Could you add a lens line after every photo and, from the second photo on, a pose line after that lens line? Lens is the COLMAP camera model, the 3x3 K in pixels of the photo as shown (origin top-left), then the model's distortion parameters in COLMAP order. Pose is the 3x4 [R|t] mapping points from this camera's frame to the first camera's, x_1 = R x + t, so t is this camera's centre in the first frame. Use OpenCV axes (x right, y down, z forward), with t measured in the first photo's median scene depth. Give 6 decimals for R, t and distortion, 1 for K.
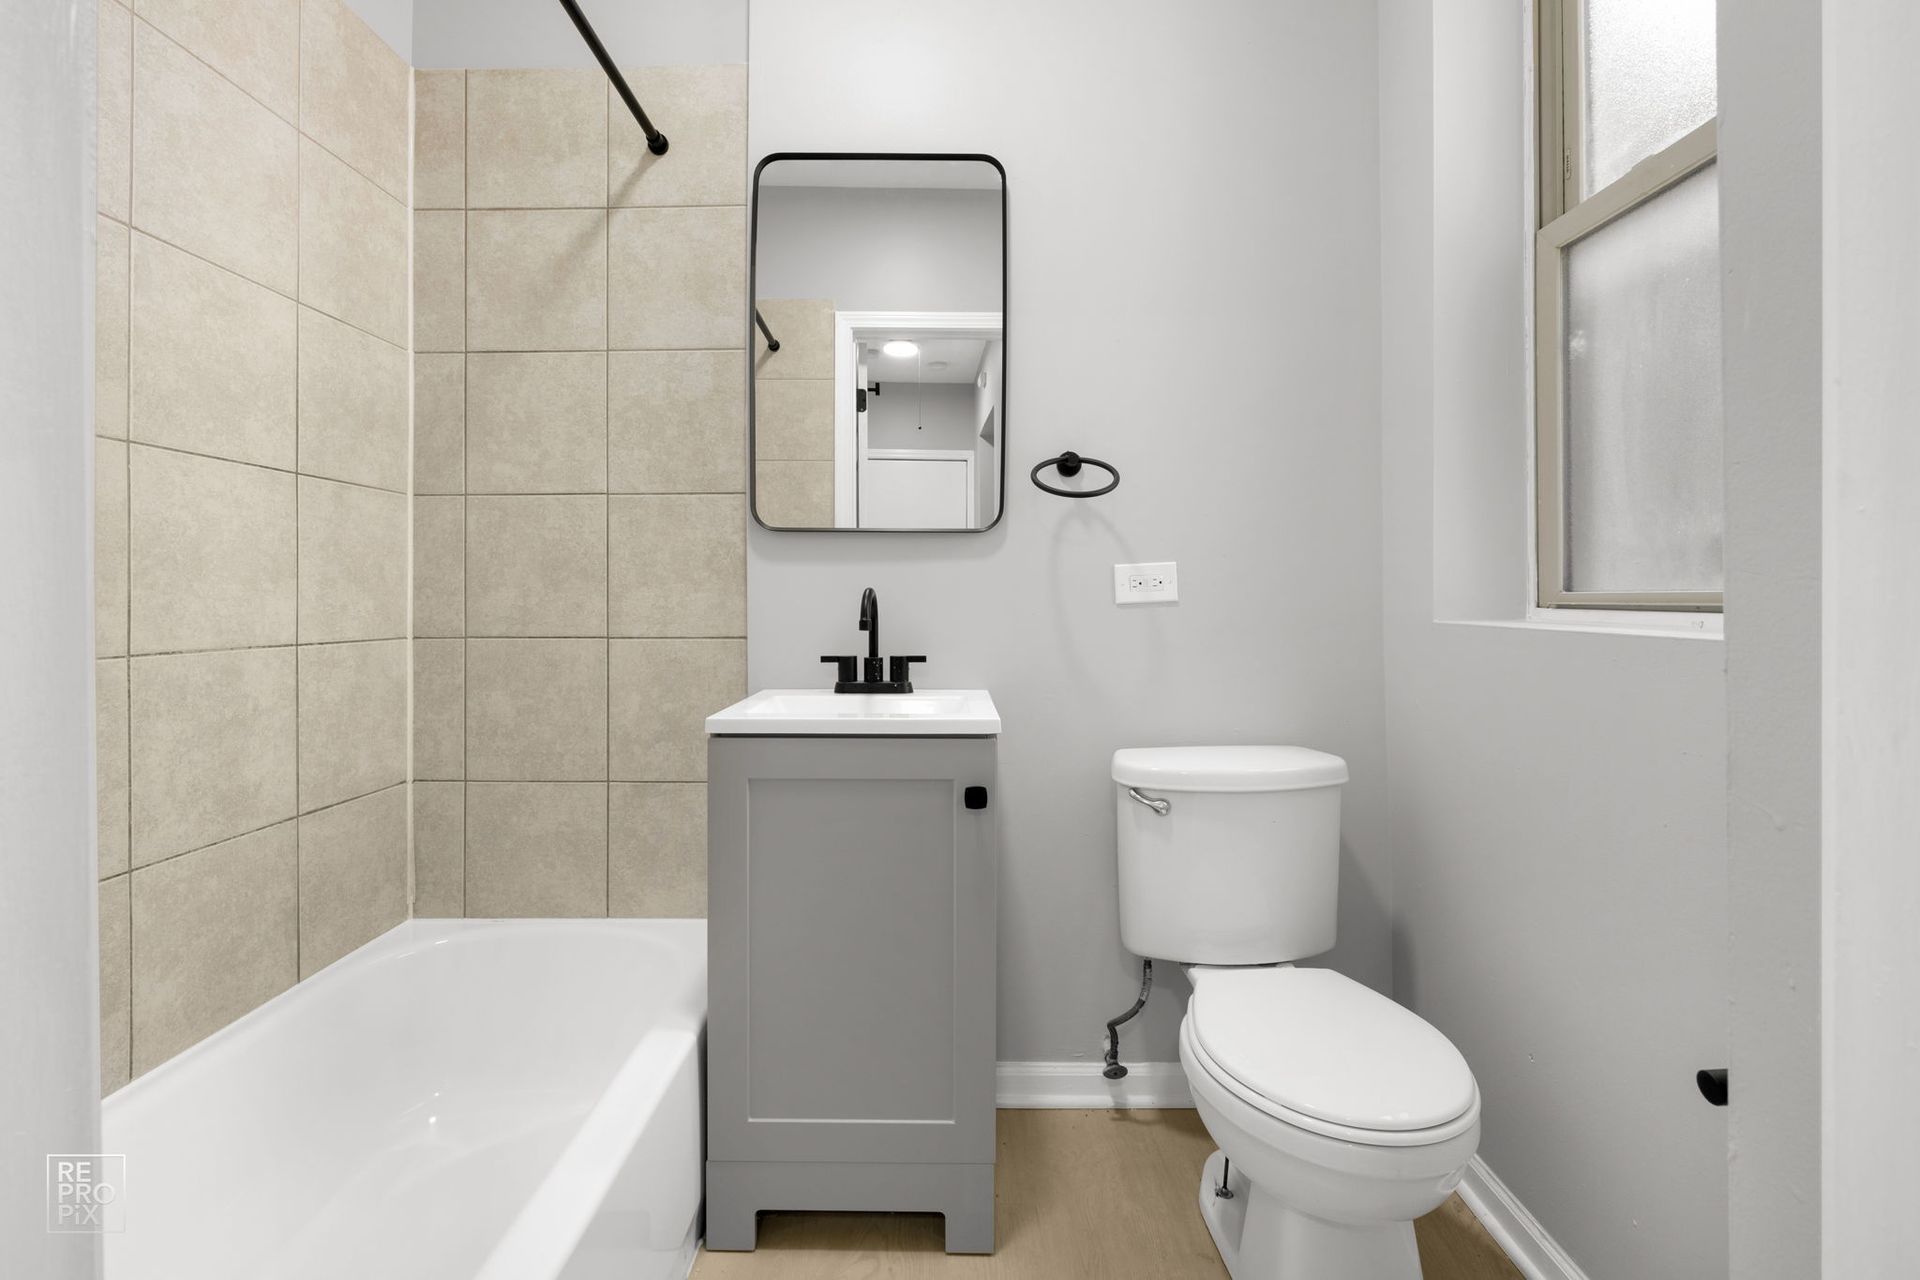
lens RADIAL K [[764.7, 0, 954.8], [0, 764.7, 624.0], [0, 0, 1]] dist [-0.002009, -0.000544]
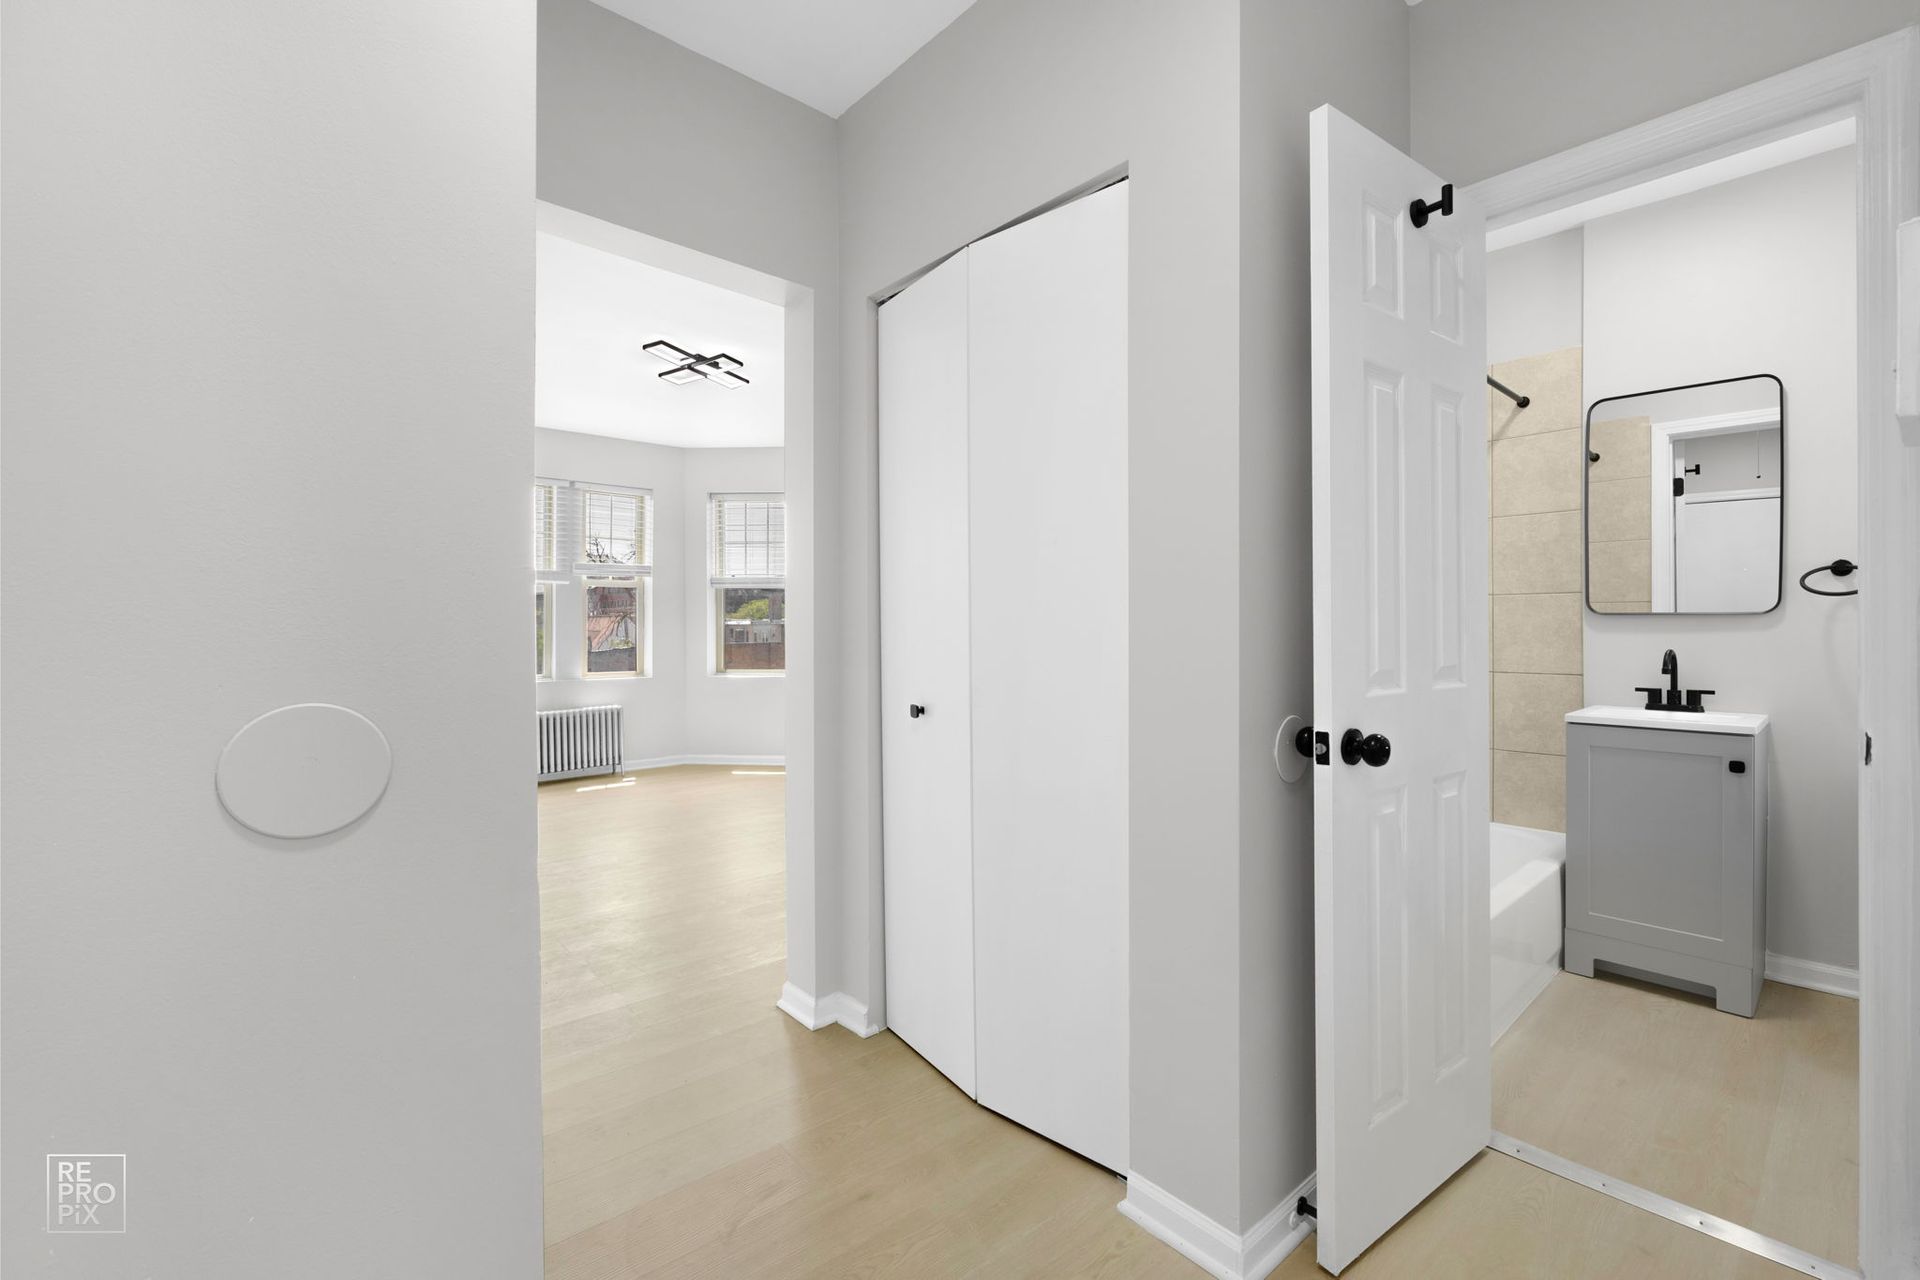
lens RADIAL K [[844.8, 0, 963.5], [0, 844.8, 625.2], [0, 0, 1]] dist [-0.003472, -0.000135]
pose [[0.655089, -0.004426, -0.755539, 0.257075], [-0.010190, 0.999840, -0.014692, -0.052961], [0.755483, 0.017323, 0.654939, -1.332713]]
